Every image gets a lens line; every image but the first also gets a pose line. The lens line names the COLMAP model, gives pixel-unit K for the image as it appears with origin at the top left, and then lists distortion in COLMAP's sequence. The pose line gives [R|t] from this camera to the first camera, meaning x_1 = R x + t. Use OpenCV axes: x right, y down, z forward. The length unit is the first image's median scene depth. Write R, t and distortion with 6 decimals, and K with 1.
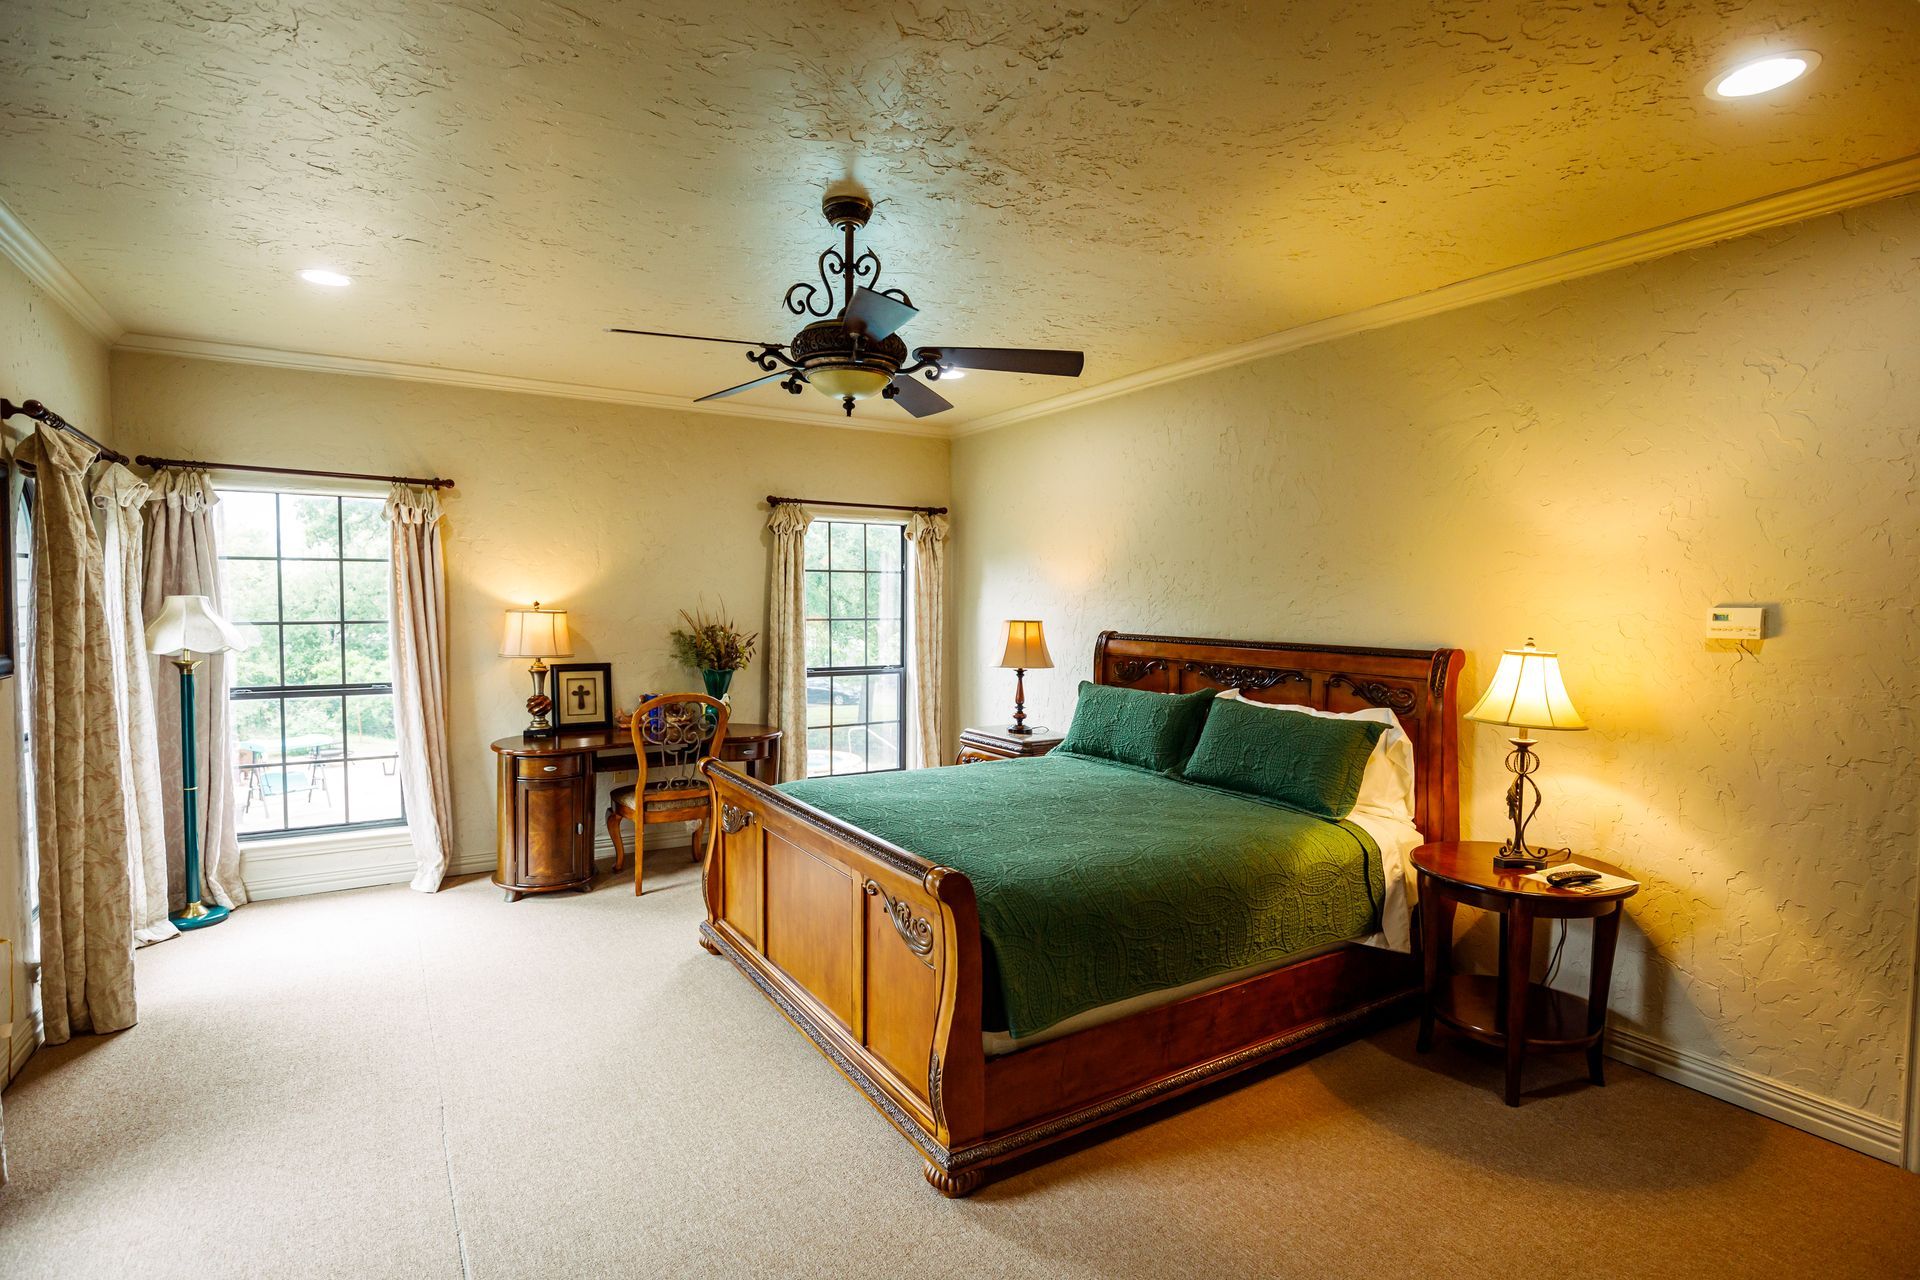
lens RADIAL K [[957.8, 0, 962.0], [0, 957.8, 643.2], [0, 0, 1]] dist [-0.016612, 0.002418]
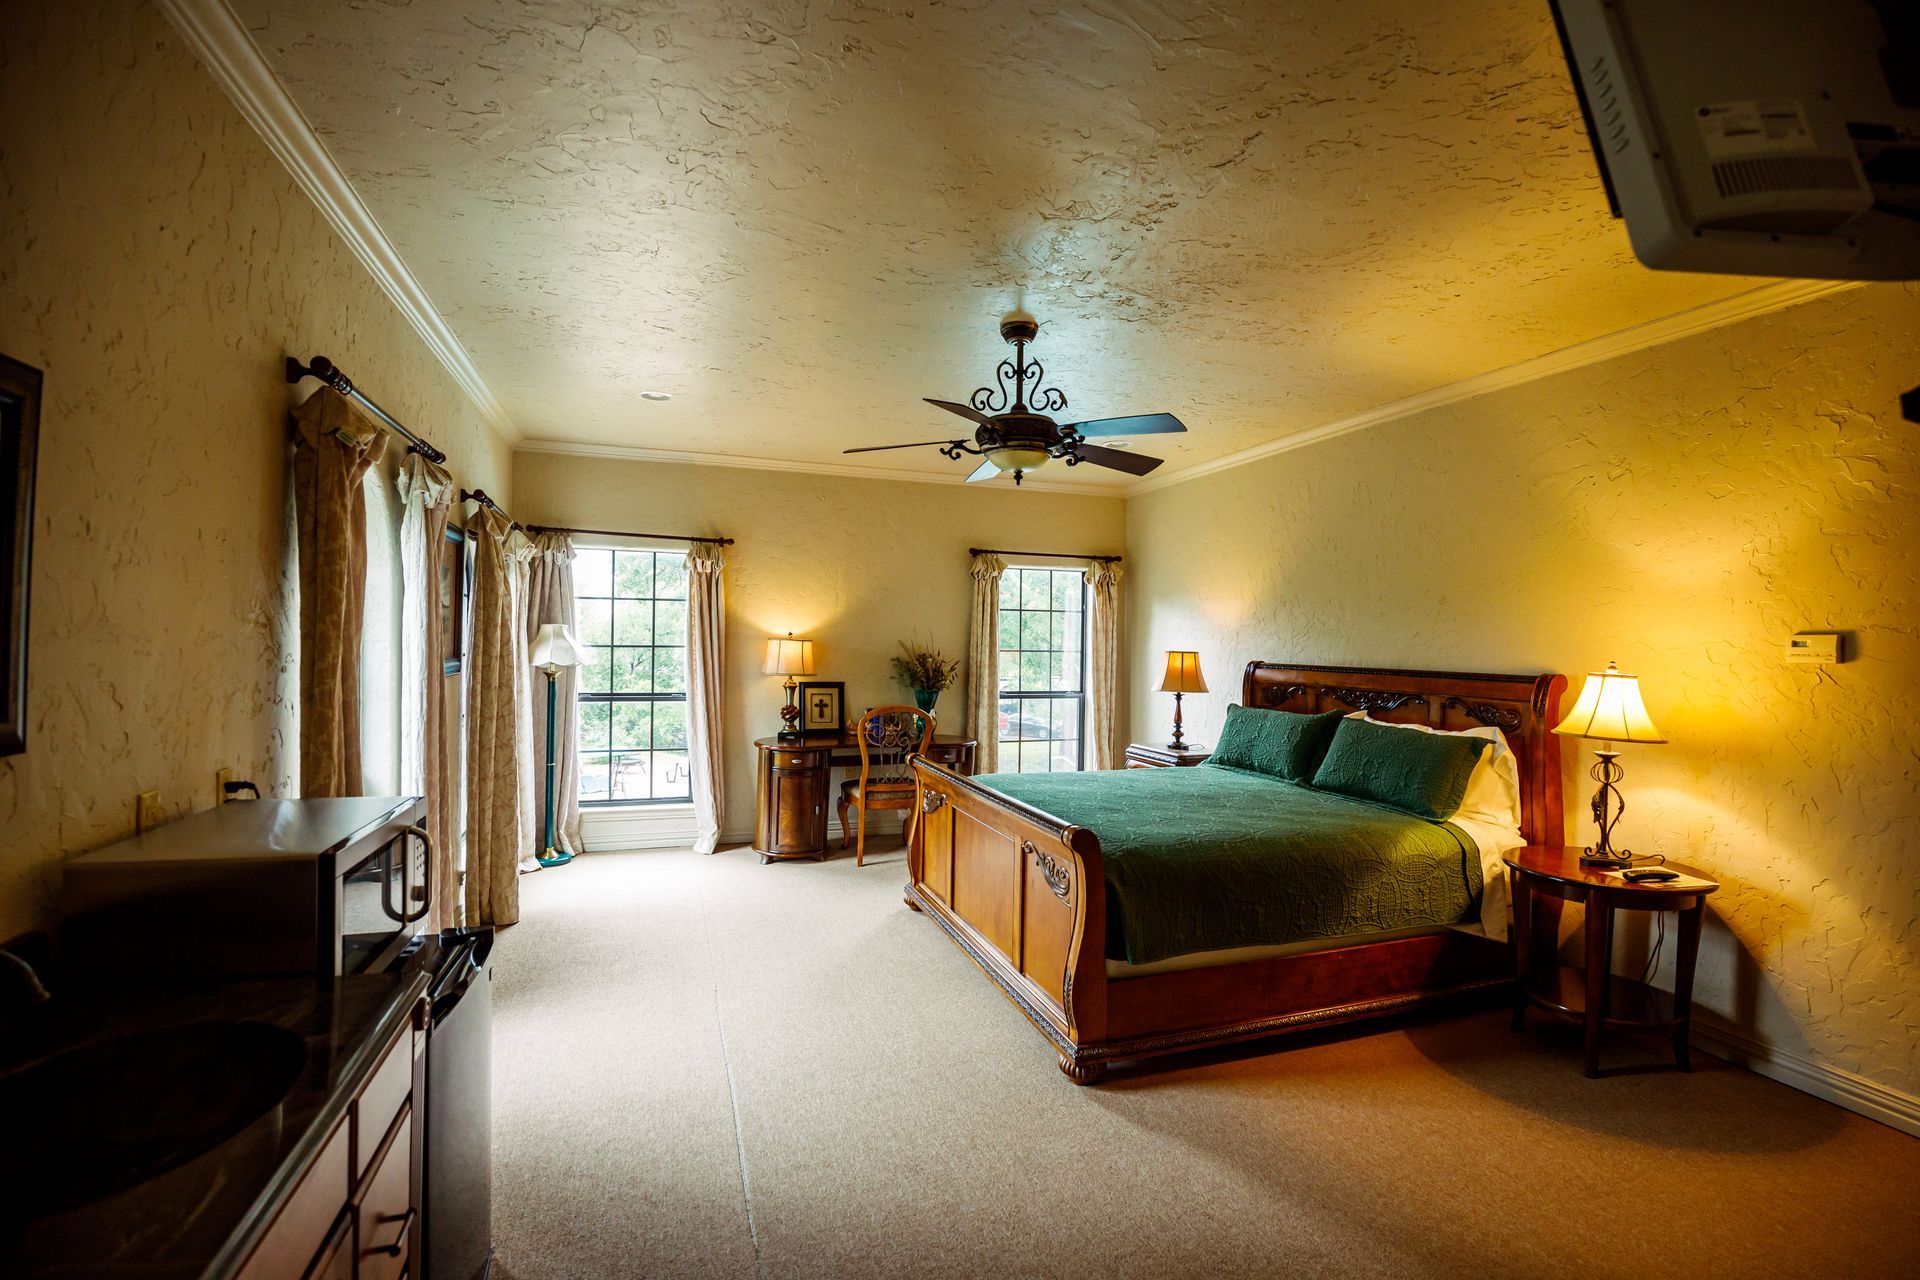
lens RADIAL K [[857.6, 0, 959.0], [0, 857.6, 638.8], [0, 0, 1]] dist [-0.015426, -0.000347]
pose [[0.975143, 0.009201, -0.221386, 0.062510], [-0.019788, 0.998762, -0.045649, 0.027549], [0.220692, 0.048895, 0.974117, -0.146485]]
